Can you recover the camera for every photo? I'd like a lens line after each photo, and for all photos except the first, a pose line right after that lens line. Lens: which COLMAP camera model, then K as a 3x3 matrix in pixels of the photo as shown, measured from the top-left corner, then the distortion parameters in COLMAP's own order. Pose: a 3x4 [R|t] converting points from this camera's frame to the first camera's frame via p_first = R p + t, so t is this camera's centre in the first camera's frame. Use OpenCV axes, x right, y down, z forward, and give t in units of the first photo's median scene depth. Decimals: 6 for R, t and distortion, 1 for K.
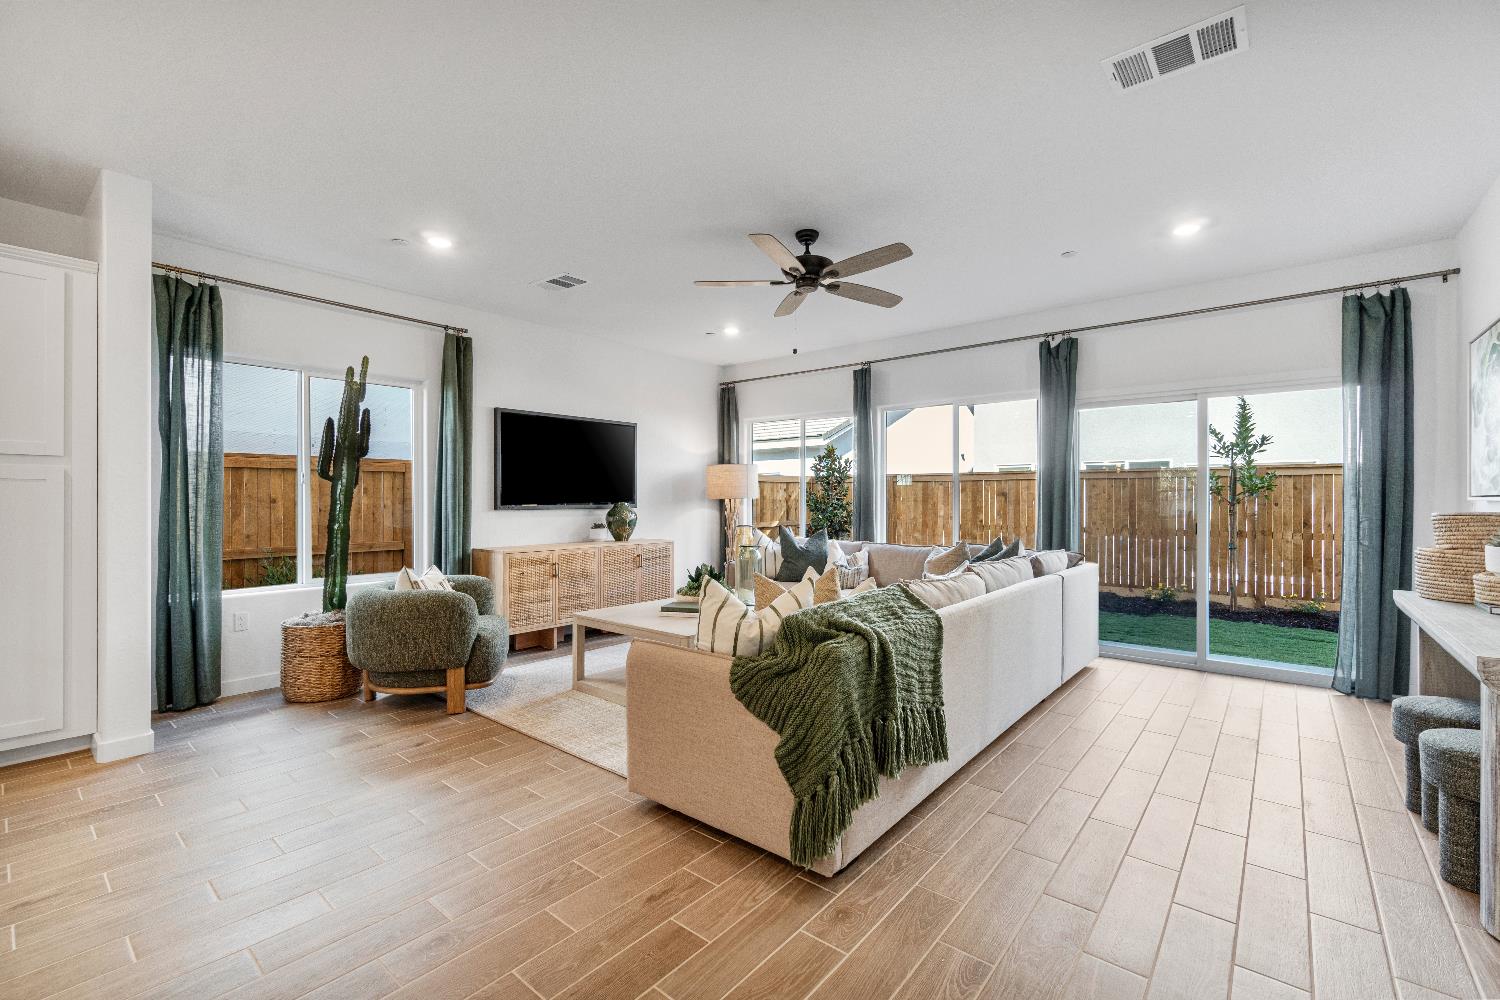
lens RADIAL K [[645.0, 0, 754.3], [0, 645.0, 499.5], [0, 0, 1]] dist [-0.002068, -0.000070]
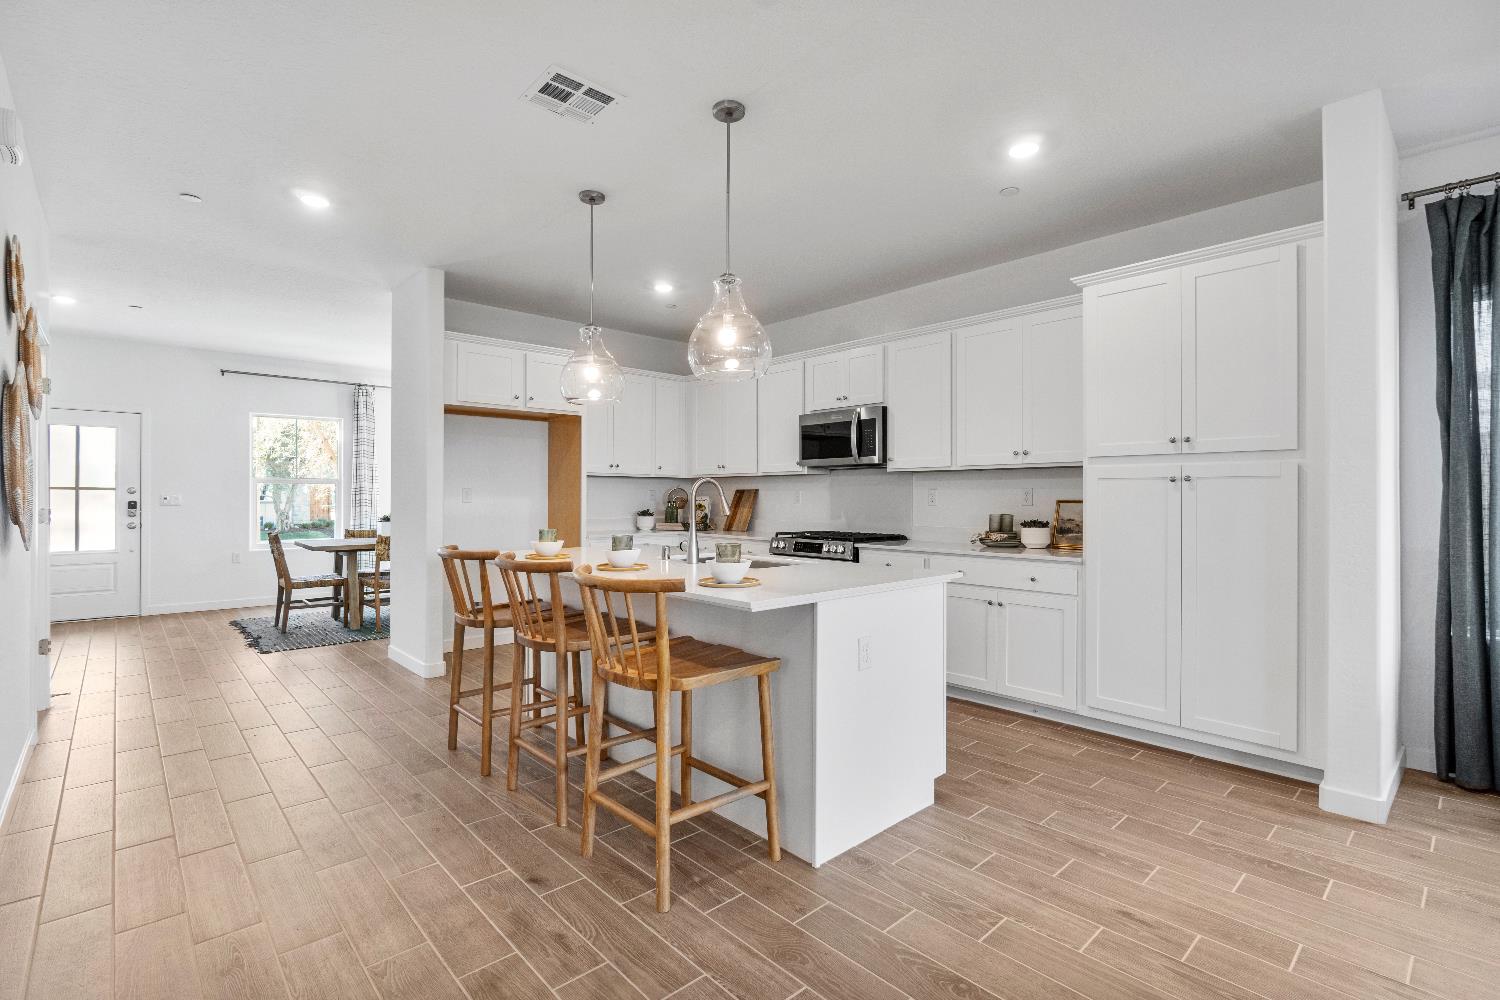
lens RADIAL K [[684.1, 0, 753.3], [0, 684.1, 492.7], [0, 0, 1]] dist [0.000590, 0.000212]
pose [[-0.130597, -0.004899, -0.991423, -0.023546], [-0.003586, 0.999984, -0.004469, 0.000819], [0.991429, 0.002971, -0.130613, 0.368884]]
